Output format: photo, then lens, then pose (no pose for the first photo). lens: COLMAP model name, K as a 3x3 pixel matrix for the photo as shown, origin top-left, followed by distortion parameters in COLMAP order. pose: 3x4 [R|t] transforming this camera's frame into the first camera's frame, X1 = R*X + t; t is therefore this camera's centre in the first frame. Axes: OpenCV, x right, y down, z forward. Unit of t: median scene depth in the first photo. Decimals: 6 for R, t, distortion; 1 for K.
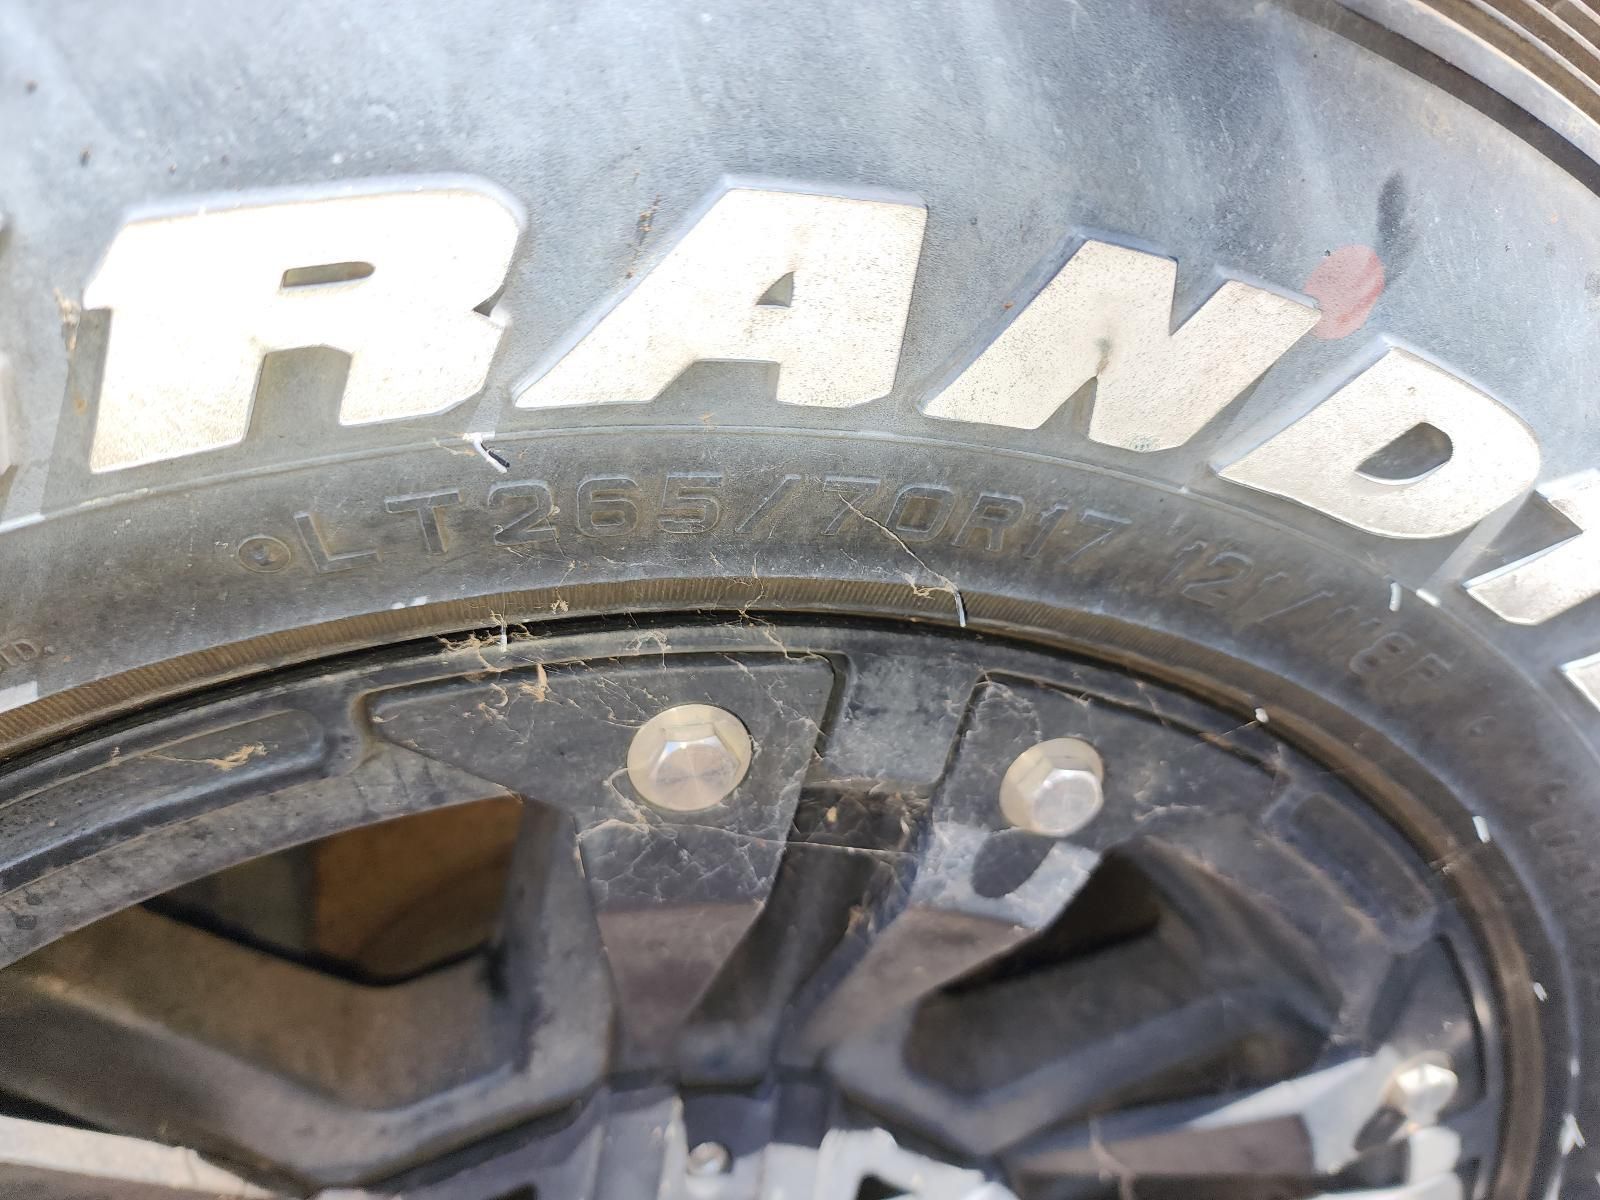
lens RADIAL K [[1086.0, 0, 799.5], [0, 1086.0, 622.9], [0, 0, 1]] dist [0.000395, 0.005082]
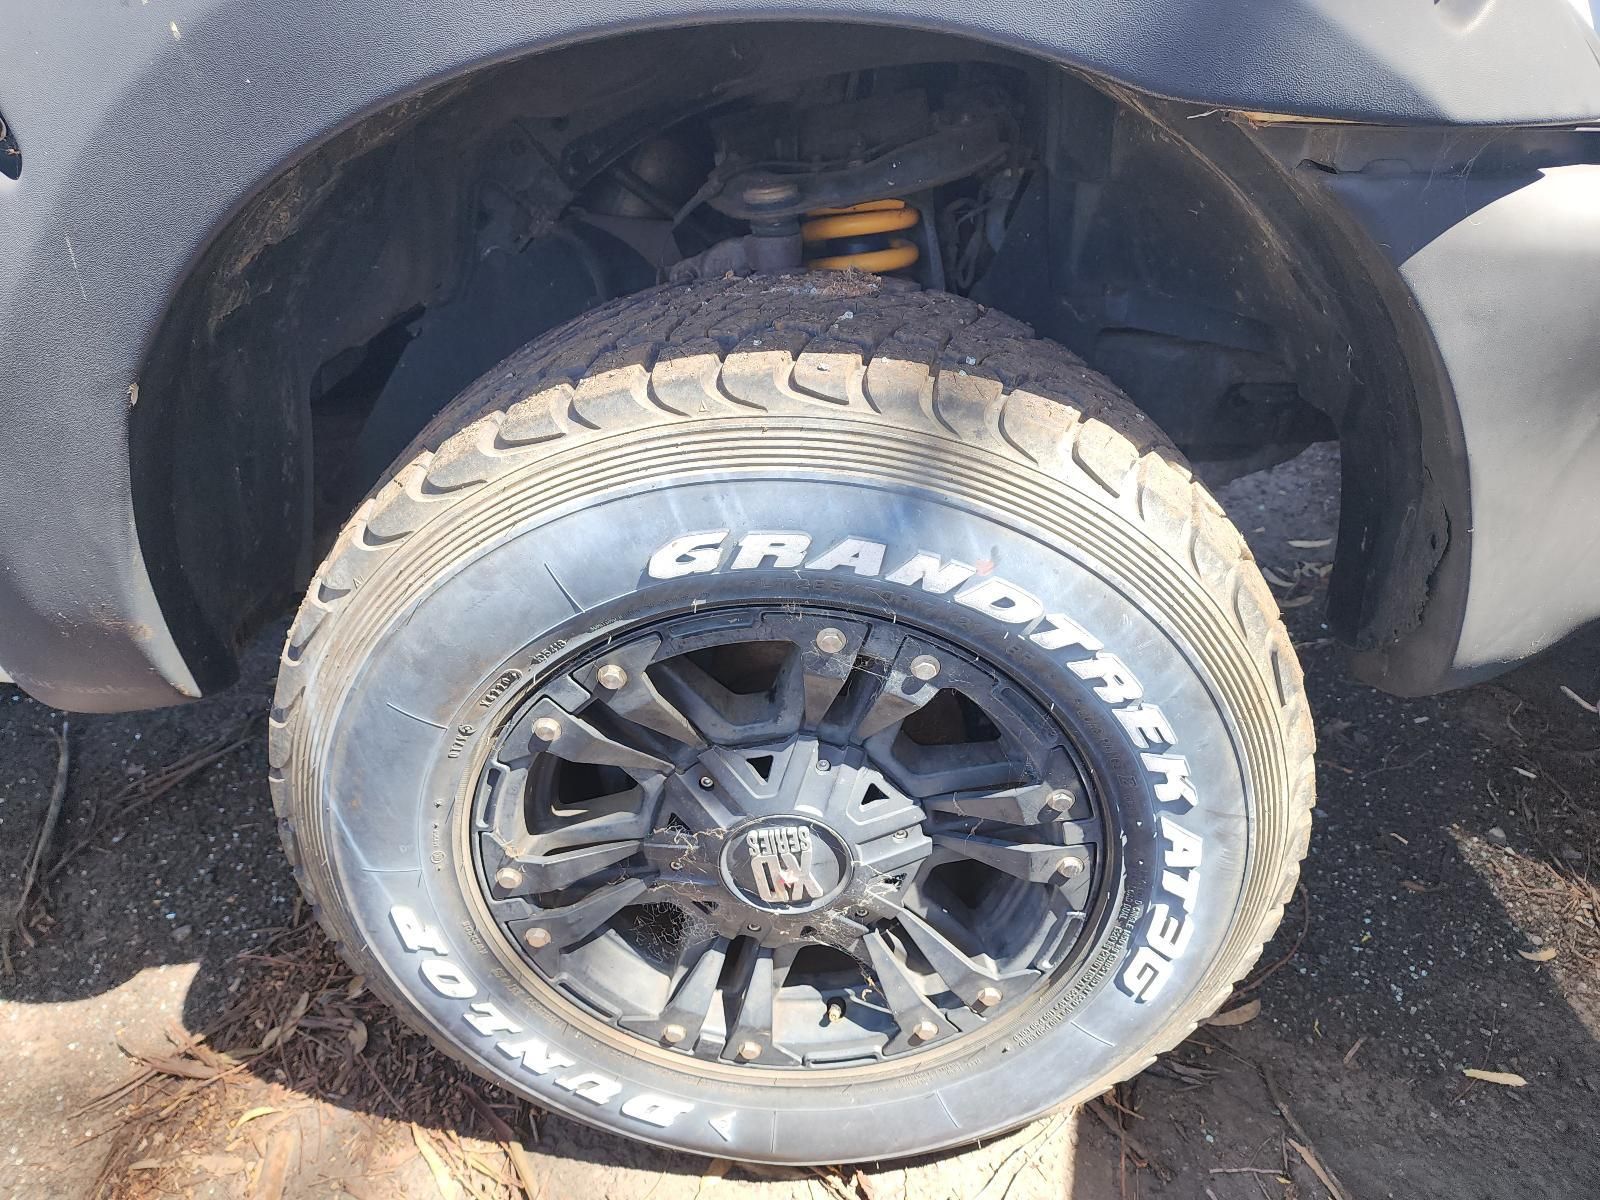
lens RADIAL K [[1086.0, 0, 799.5], [0, 1086.0, 622.9], [0, 0, 1]] dist [0.000395, 0.005082]
pose [[0.956219, 0.191280, -0.221489, 0.620140], [-0.172787, 0.979845, 0.100240, -0.303333], [0.236199, -0.057580, 0.969997, -2.747831]]
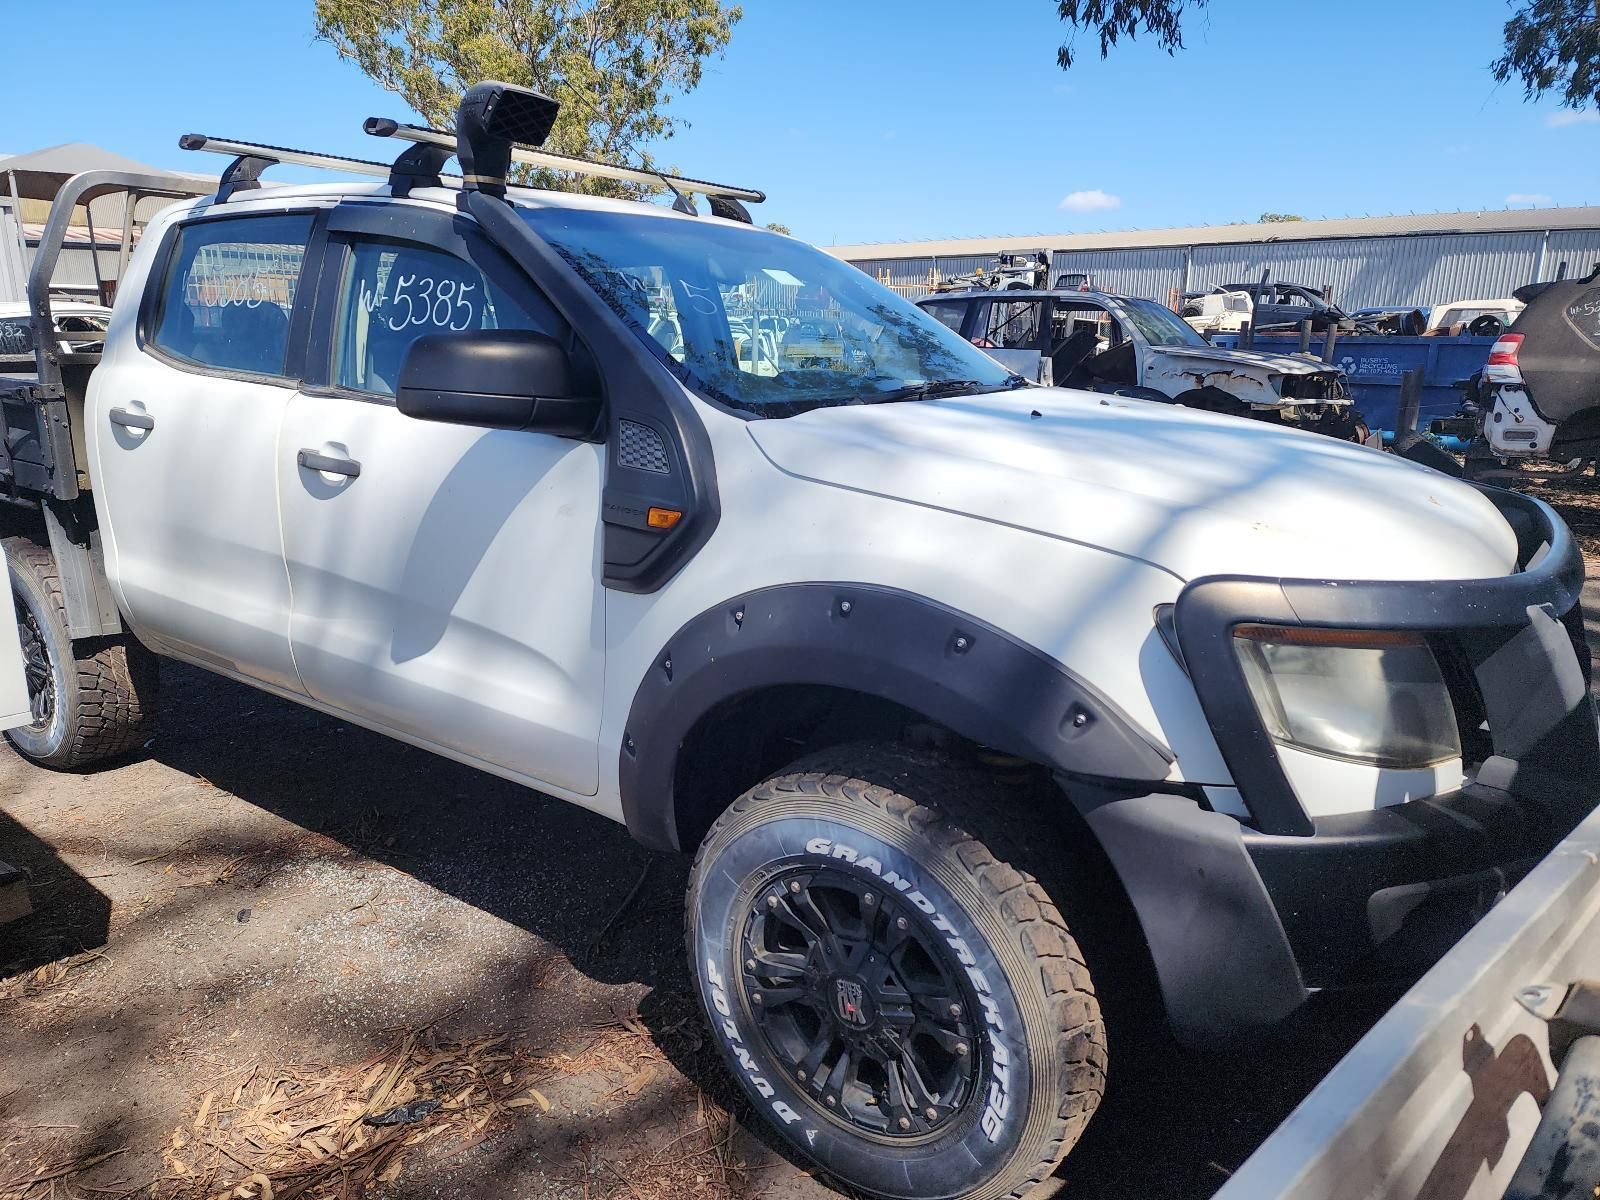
lens RADIAL K [[1086.0, 0, 799.5], [0, 1086.0, 622.9], [0, 0, 1]] dist [0.000395, 0.005082]
pose [[0.615306, 0.274336, -0.739011, 5.717001], [-0.406134, 0.913813, 0.001076, -1.794943], [0.675613, 0.299476, 0.673692, -6.404000]]
